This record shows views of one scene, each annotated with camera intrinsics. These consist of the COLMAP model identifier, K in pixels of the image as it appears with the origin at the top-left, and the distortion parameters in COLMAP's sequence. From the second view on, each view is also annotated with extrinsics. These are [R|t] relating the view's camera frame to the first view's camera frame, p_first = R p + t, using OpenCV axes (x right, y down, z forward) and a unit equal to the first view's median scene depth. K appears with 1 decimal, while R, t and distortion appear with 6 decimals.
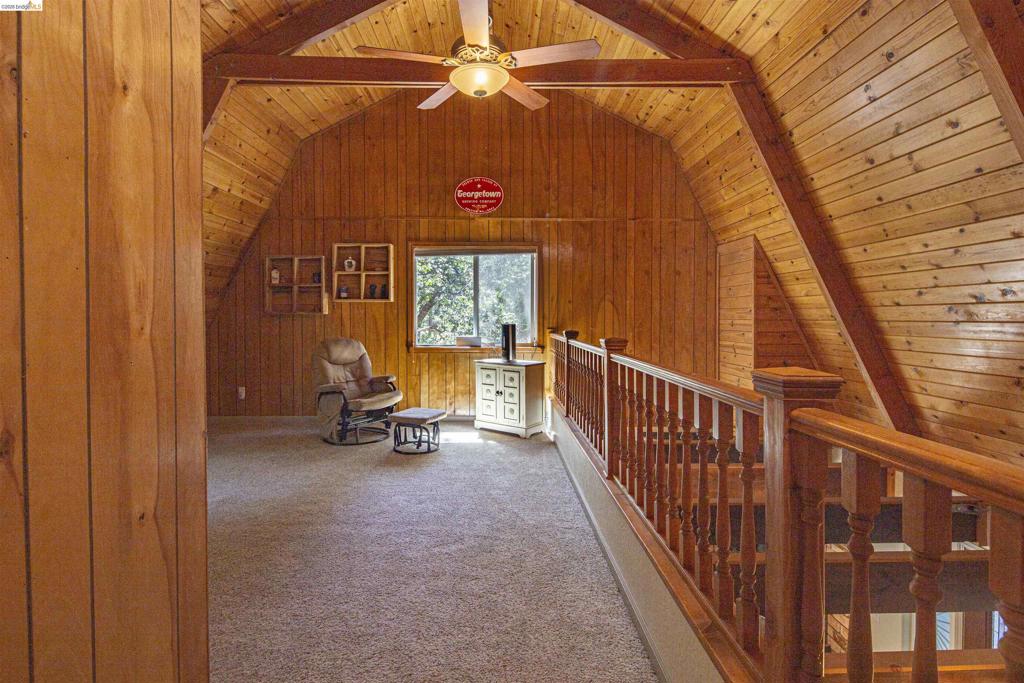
lens RADIAL K [[497.1, 0, 506.3], [0, 497.1, 325.0], [0, 0, 1]] dist [0.003501, -0.003412]
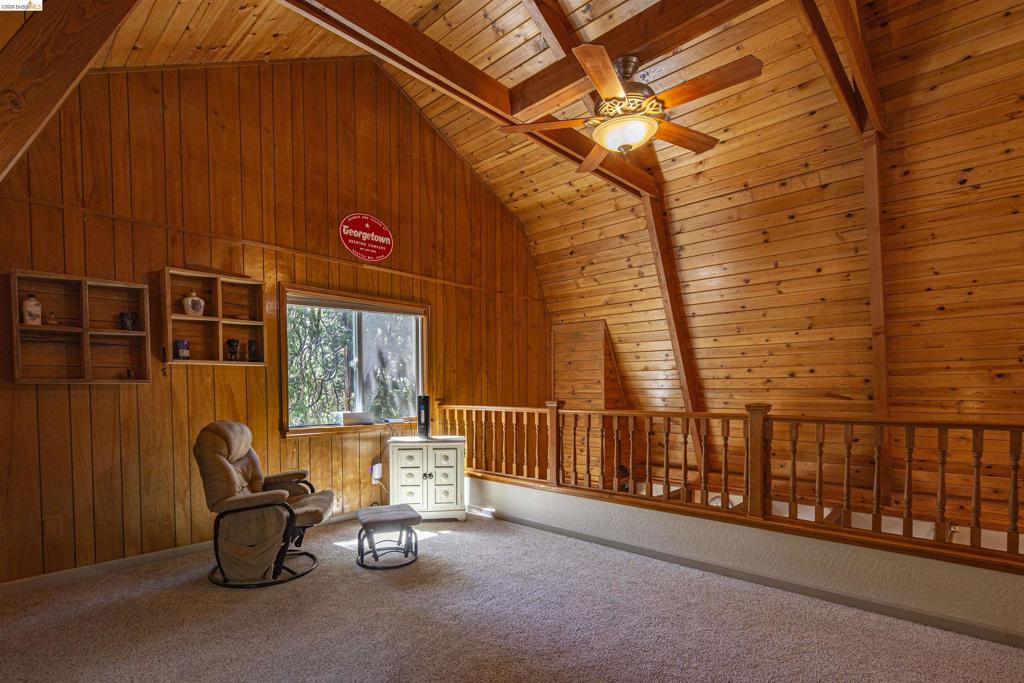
lens RADIAL K [[497.1, 0, 500.7], [0, 497.1, 405.7], [0, 0, 1]] dist [0.003501, -0.003412]
pose [[0.697509, -0.030016, 0.715947, -0.490930], [0.016814, 0.999533, 0.025524, -0.004110], [-0.716378, -0.005765, 0.697688, 0.279432]]
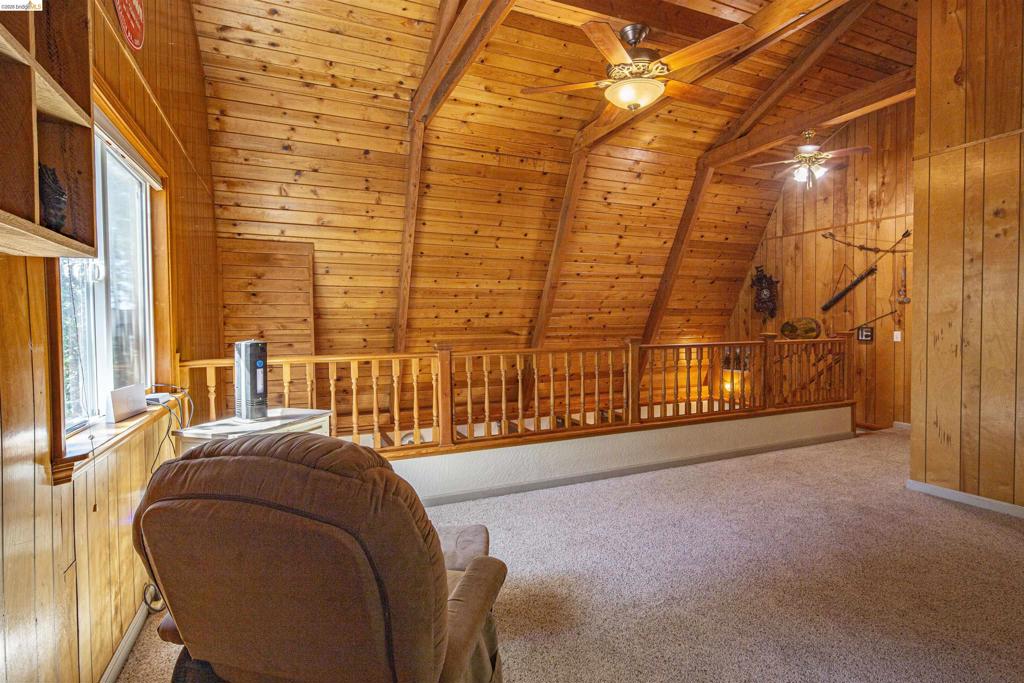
lens RADIAL K [[497.1, 0, 509.3], [0, 497.1, 335.3], [0, 0, 1]] dist [0.003501, -0.003412]
pose [[-0.395798, -0.013796, 0.918234, -0.490677], [0.027094, 0.999276, 0.026692, -0.012781], [-0.917938, 0.035443, -0.395138, 0.895829]]
